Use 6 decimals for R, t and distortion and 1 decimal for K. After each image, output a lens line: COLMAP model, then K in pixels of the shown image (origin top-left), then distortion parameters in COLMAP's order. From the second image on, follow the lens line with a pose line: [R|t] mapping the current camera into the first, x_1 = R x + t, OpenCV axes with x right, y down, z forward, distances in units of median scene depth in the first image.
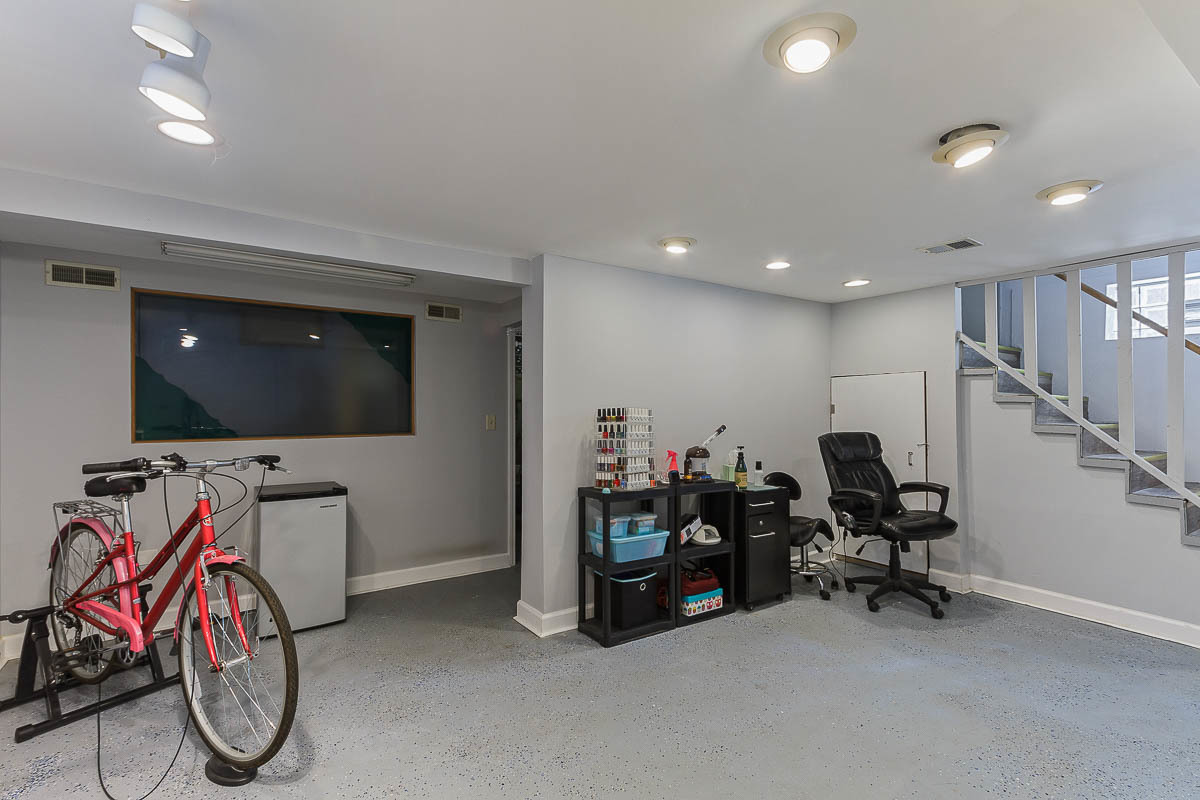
lens RADIAL K [[540.4, 0, 602.6], [0, 540.4, 401.6], [0, 0, 1]] dist [0.003013, -0.000097]
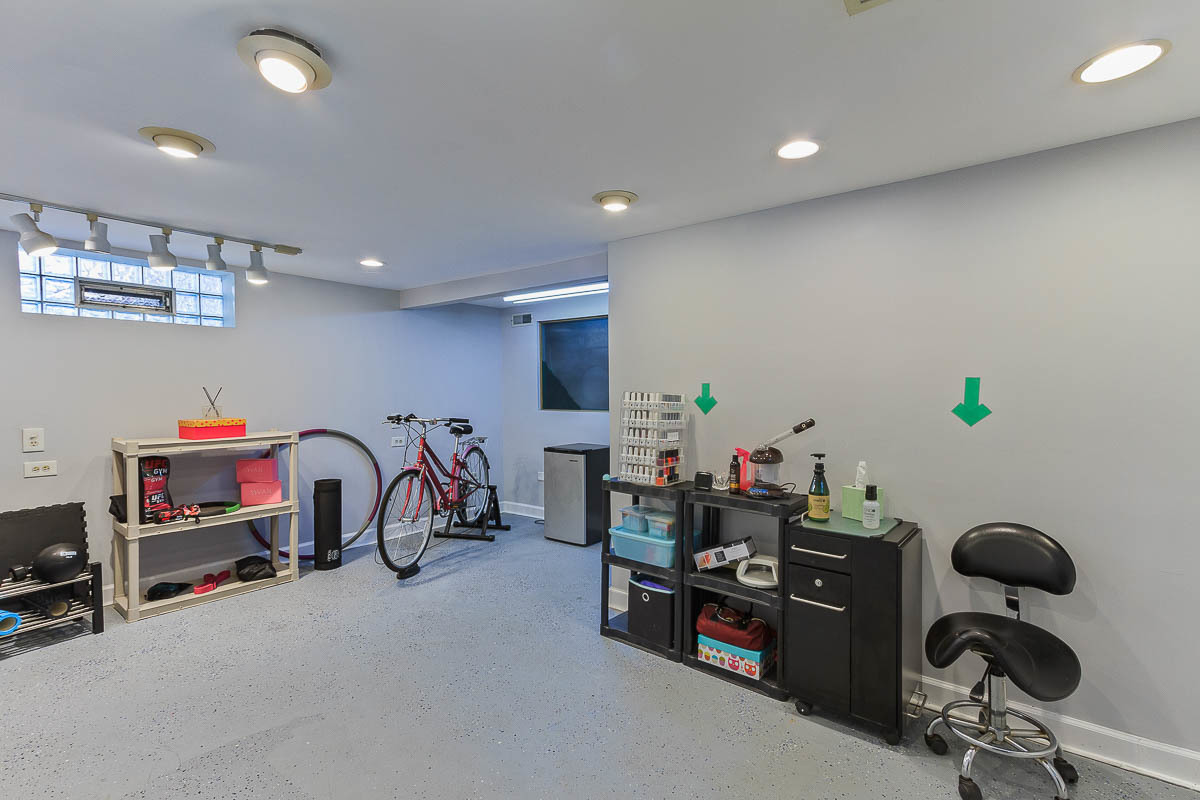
lens RADIAL K [[540.4, 0, 599.4], [0, 540.4, 398.6], [0, 0, 1]] dist [0.003013, -0.000097]
pose [[0.325860, 0.016778, -0.945269, 0.812327], [0.011538, 0.999697, 0.021722, 0.002111], [0.945348, -0.017985, 0.325568, 0.593086]]
